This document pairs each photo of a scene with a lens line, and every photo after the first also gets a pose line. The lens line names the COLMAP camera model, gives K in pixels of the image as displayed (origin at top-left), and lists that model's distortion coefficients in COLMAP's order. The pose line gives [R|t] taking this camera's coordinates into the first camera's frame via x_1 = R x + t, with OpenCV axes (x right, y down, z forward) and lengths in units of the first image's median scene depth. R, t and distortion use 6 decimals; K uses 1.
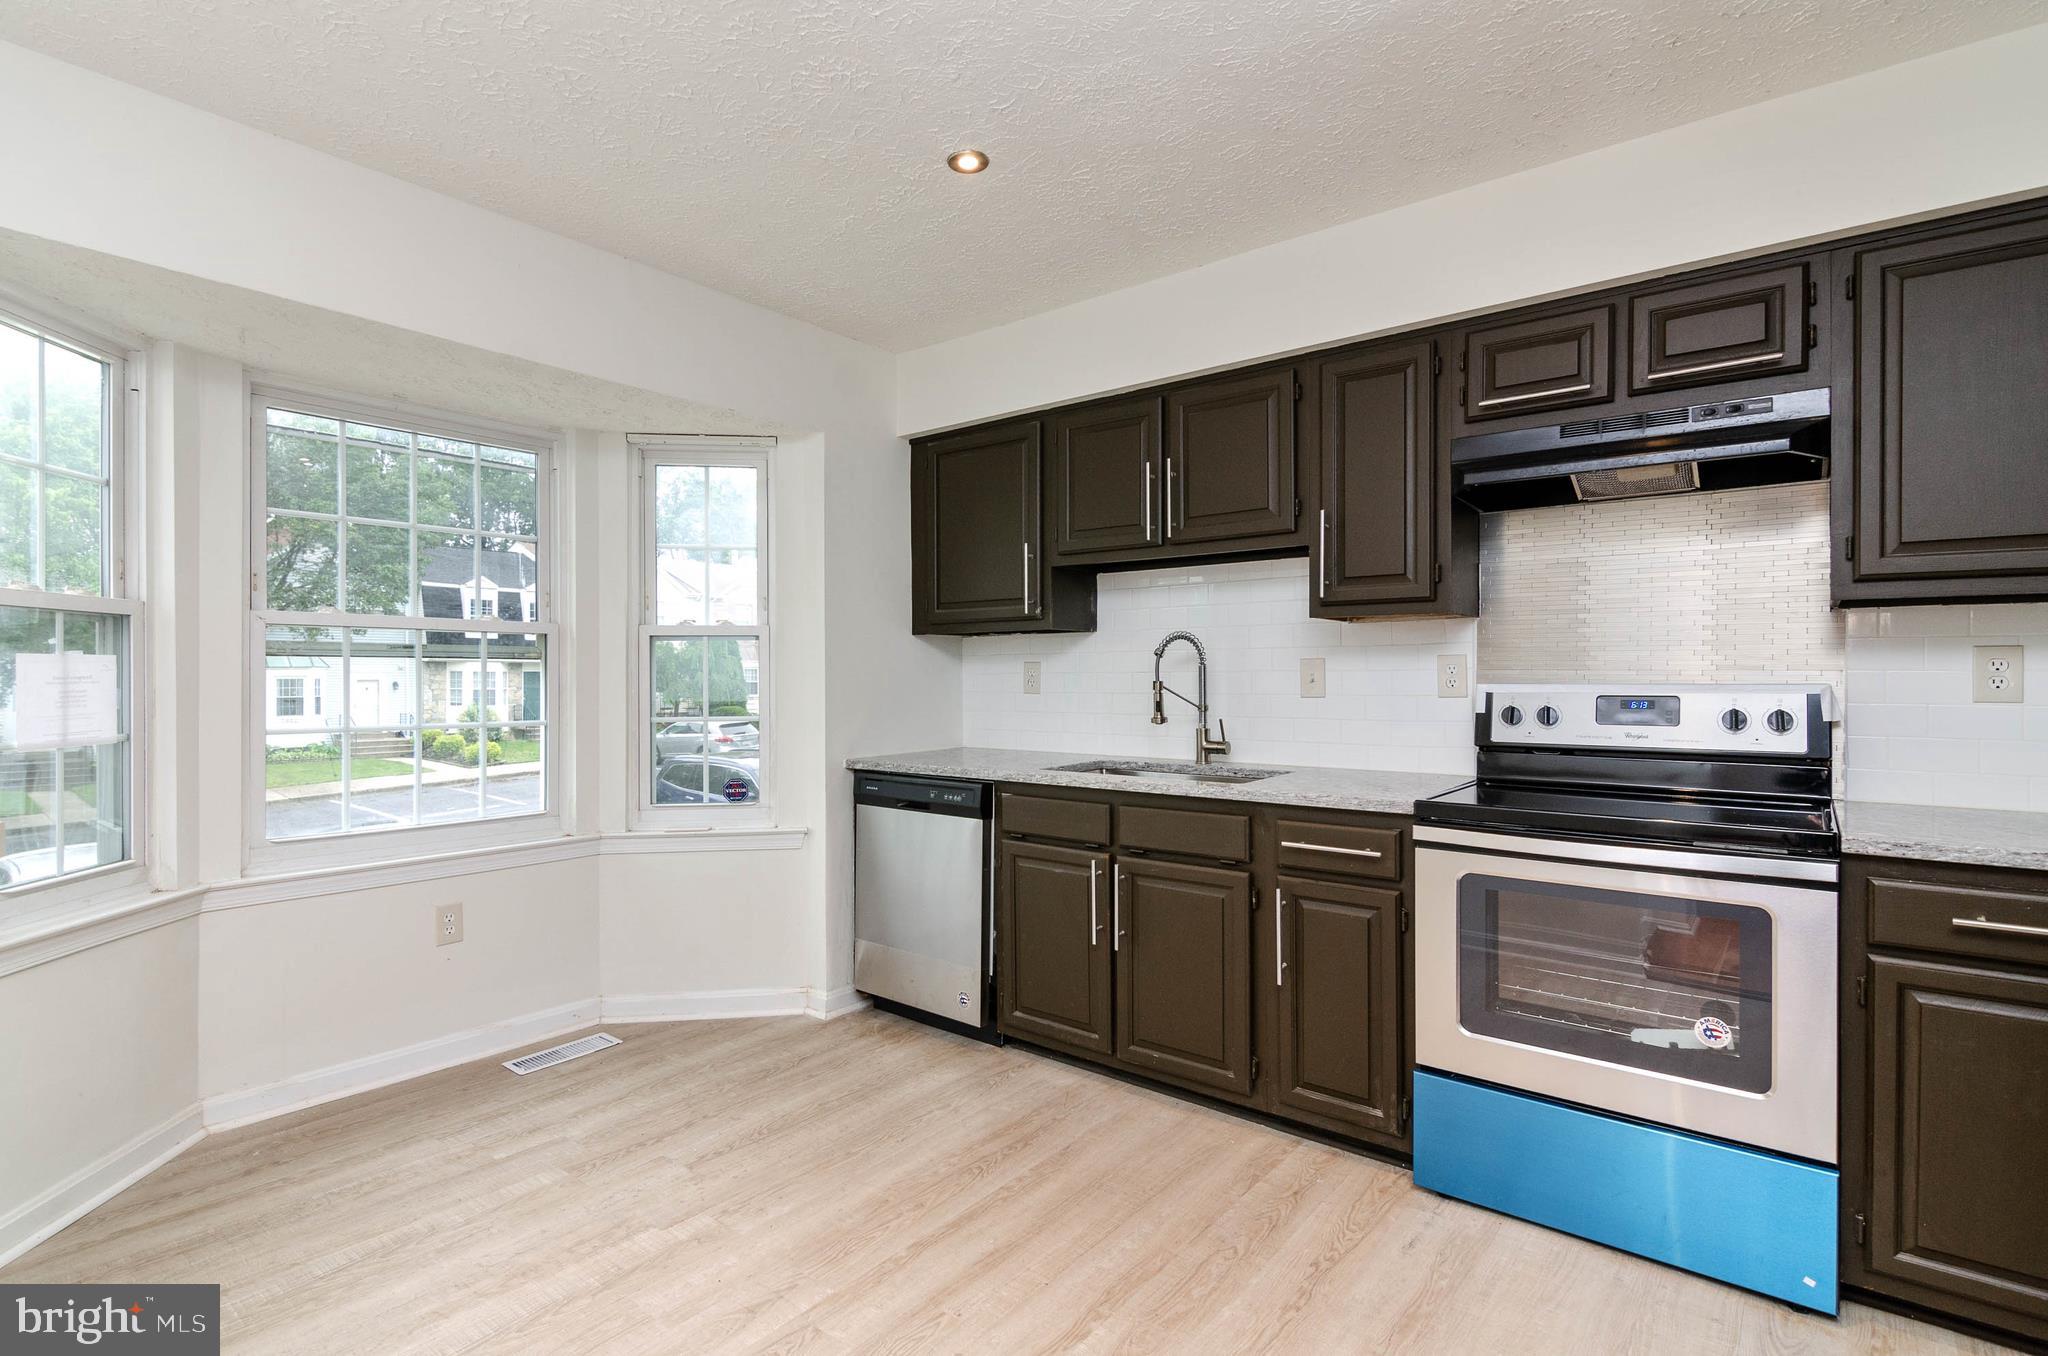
lens RADIAL K [[990.7, 0, 1024.1], [0, 990.7, 677.7], [0, 0, 1]] dist [0.008749, -0.004379]
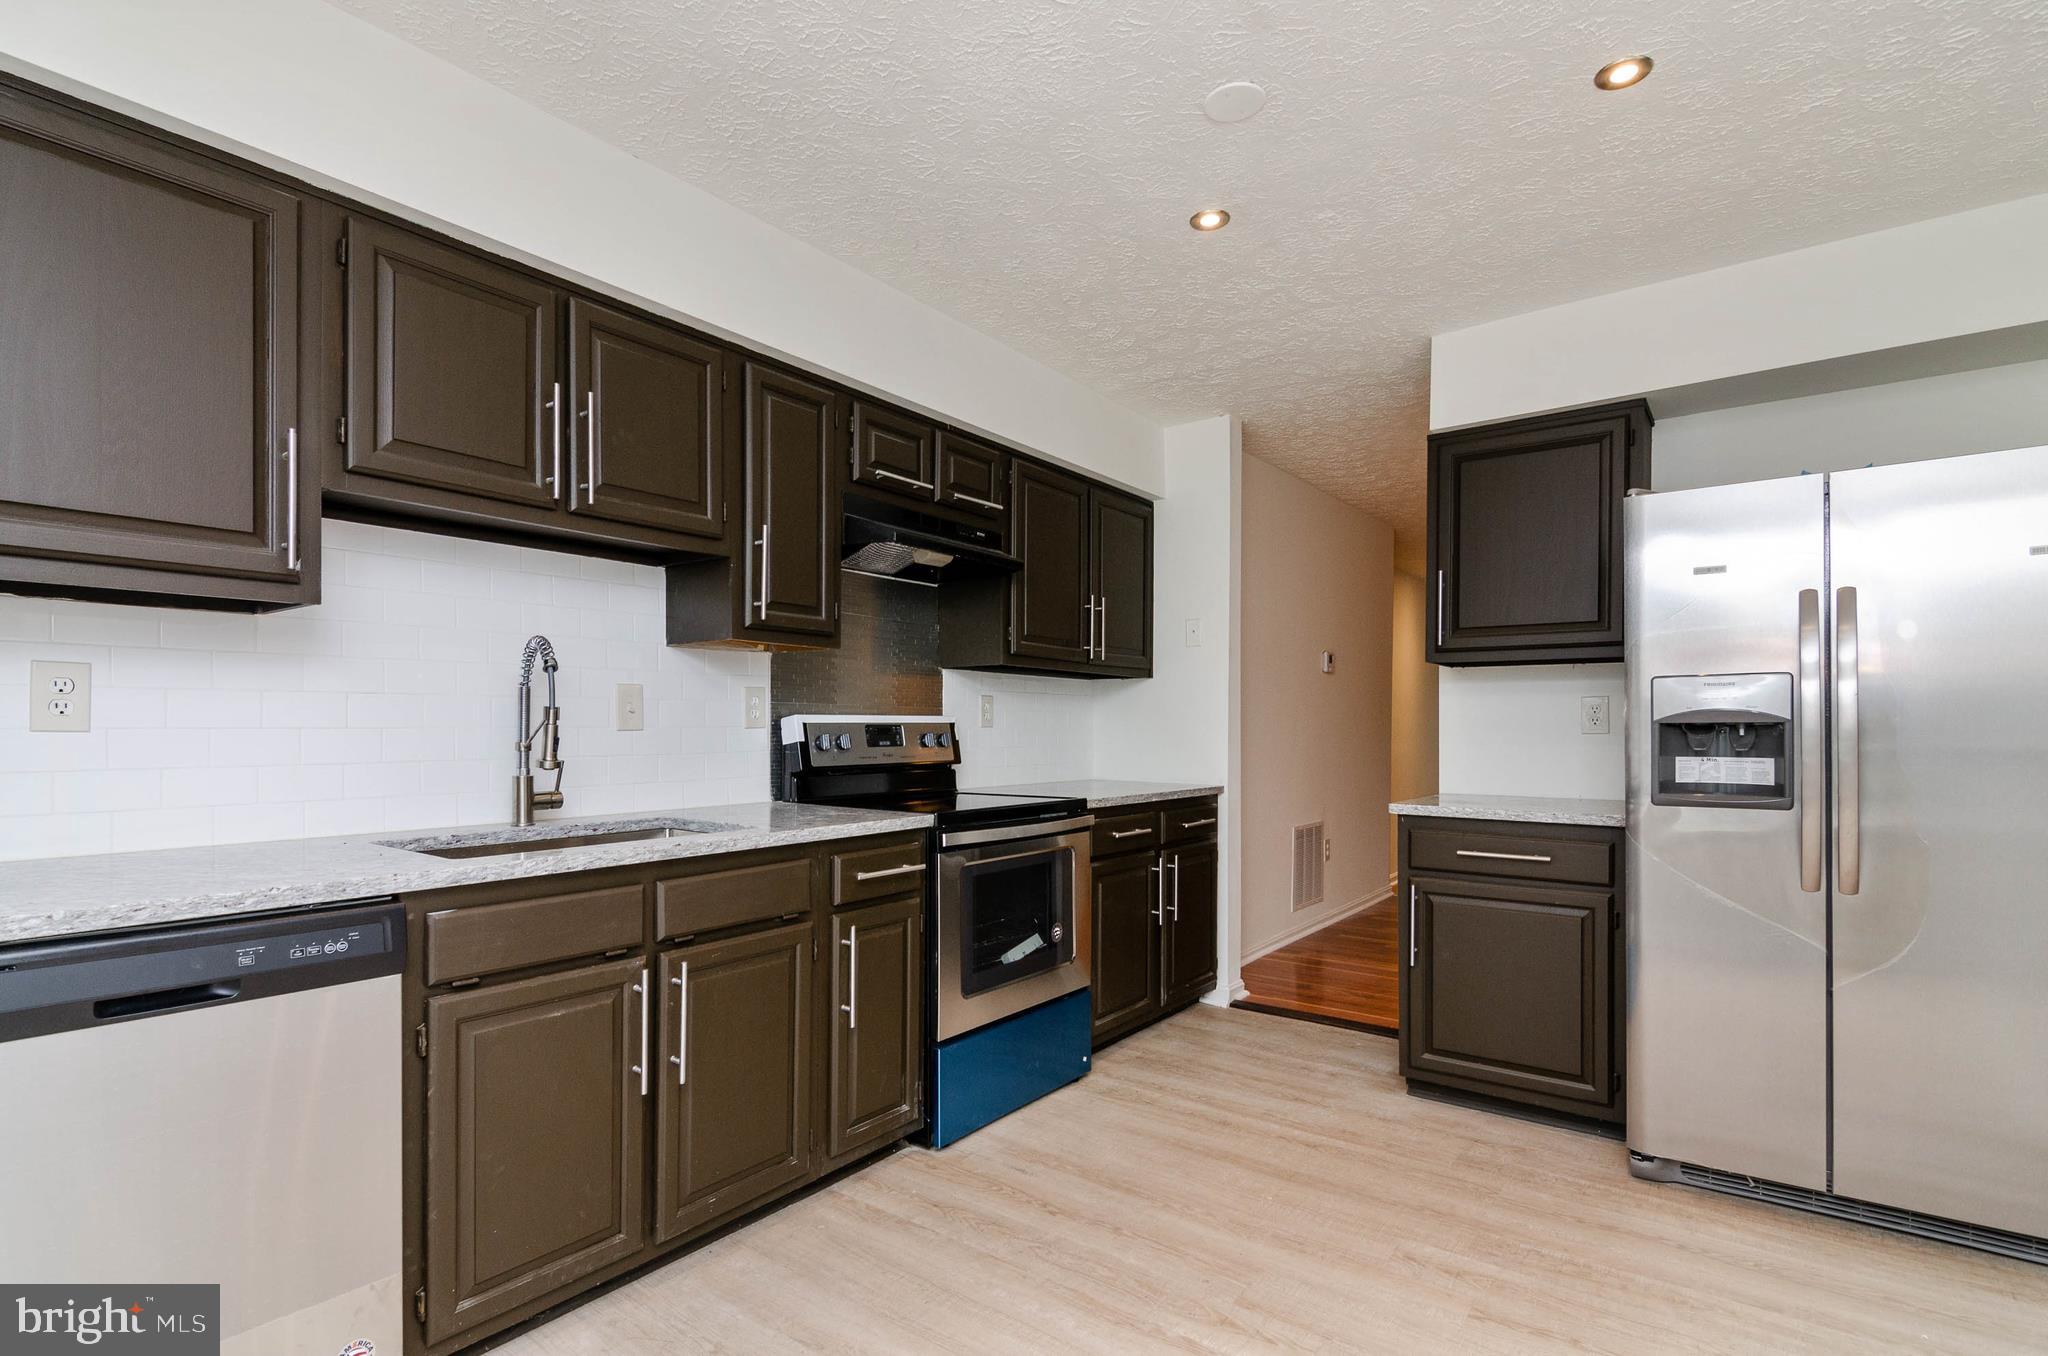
lens RADIAL K [[990.7, 0, 990.0], [0, 990.7, 728.2], [0, 0, 1]] dist [0.008749, -0.004379]
pose [[-0.033931, 0.000103, 0.999424, -0.567404], [-0.003477, 0.999994, -0.000221, 0.017693], [-0.999418, -0.003483, -0.033931, 0.730311]]
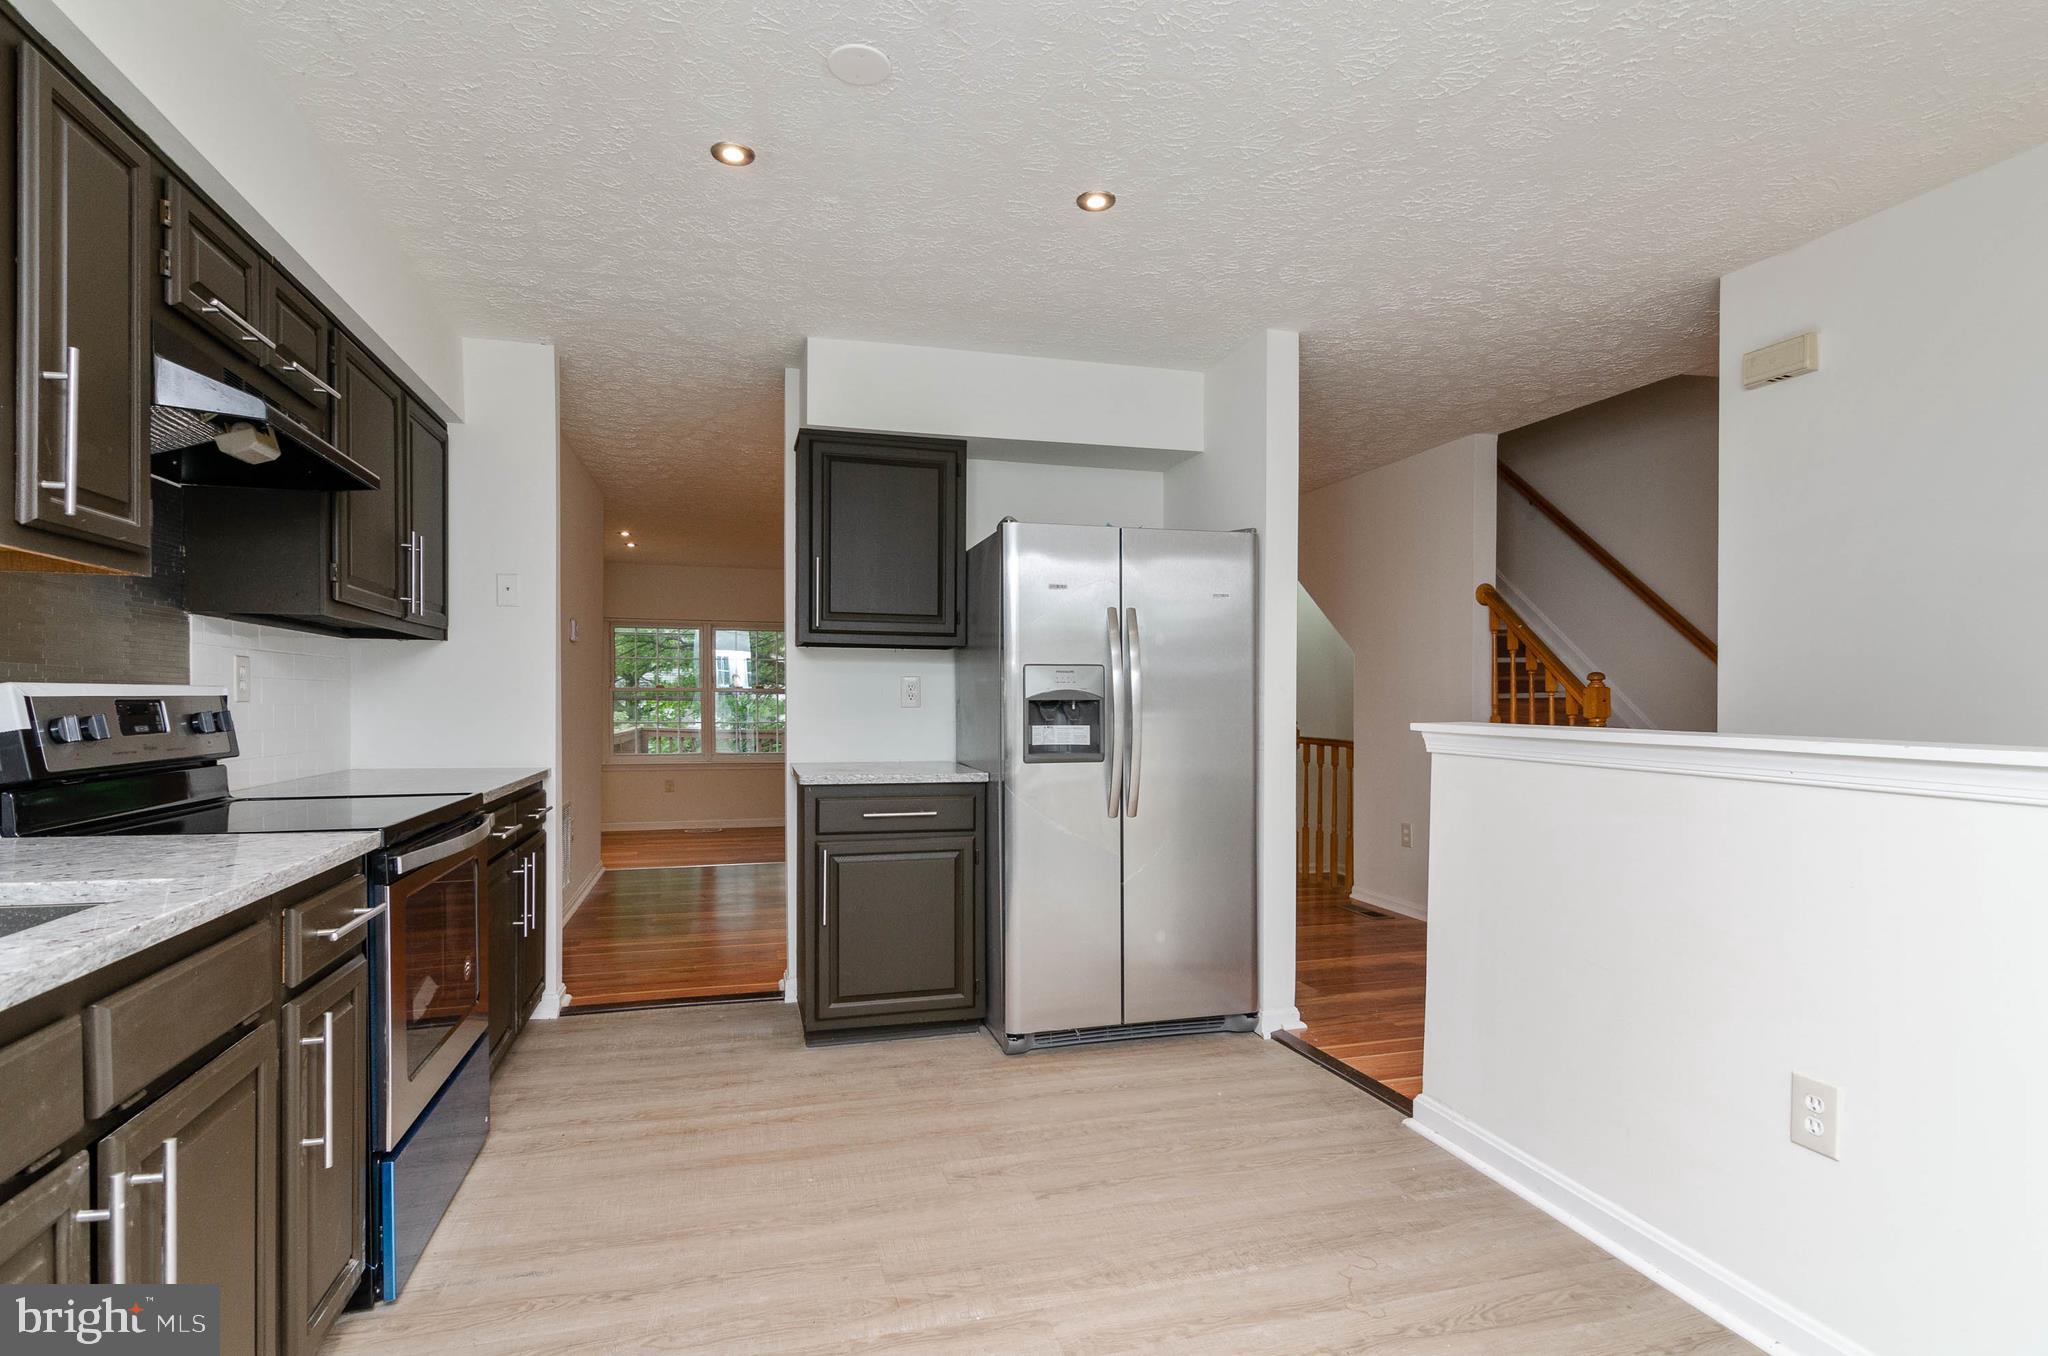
lens RADIAL K [[990.7, 0, 1004.3], [0, 990.7, 709.9], [0, 0, 1]] dist [0.008749, -0.004379]
pose [[-0.818937, -0.007102, 0.573839, -0.361970], [-0.003377, 0.999966, 0.007556, 0.014106], [-0.573873, 0.004250, -0.818933, 1.023132]]
